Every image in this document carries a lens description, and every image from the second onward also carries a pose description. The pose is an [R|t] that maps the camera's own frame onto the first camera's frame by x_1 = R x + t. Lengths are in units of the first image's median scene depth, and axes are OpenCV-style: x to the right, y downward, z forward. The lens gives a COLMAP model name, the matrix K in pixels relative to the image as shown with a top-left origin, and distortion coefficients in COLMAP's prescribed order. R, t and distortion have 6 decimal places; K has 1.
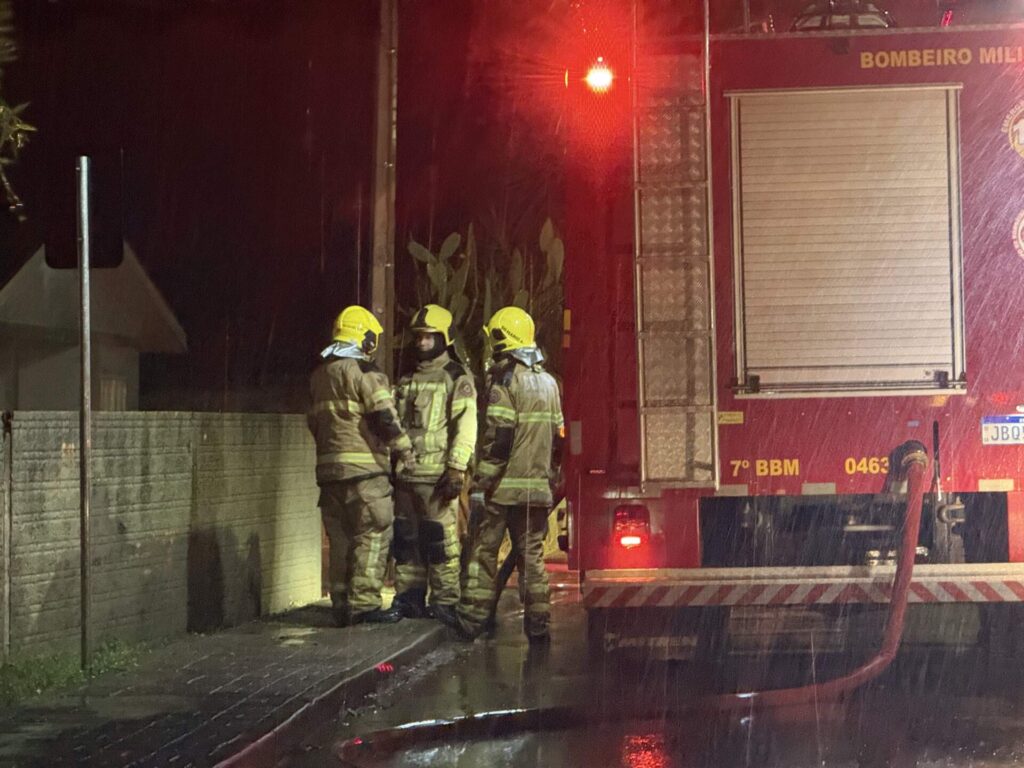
lens RADIAL K [[3613.3, 0, 511.9], [0, 3613.3, 385.5], [0, 0, 1]] dist [0.107860, 0.000000]
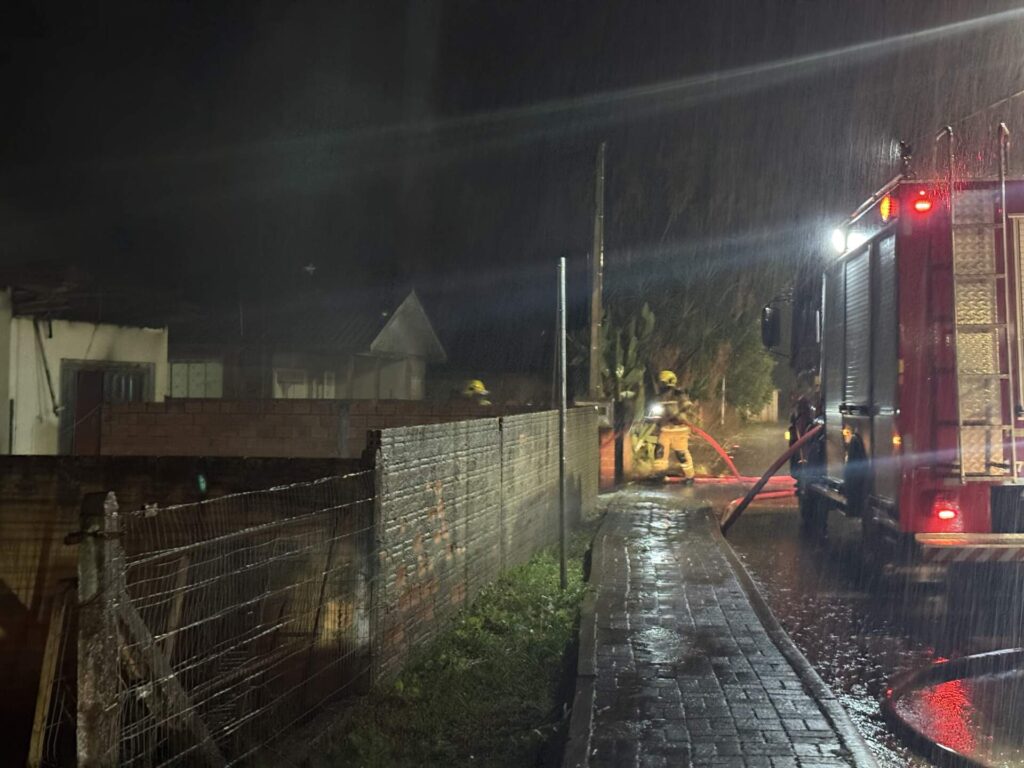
lens RADIAL K [[1466.1, 0, 513.4], [0, 1466.1, 380.2], [0, 0, 1]] dist [0.145879, 0.000000]
pose [[0.999948, 0.008411, -0.005731, -0.141752], [-0.008373, 0.999944, 0.006510, -0.014864], [0.005786, -0.006462, 0.999962, 0.383035]]
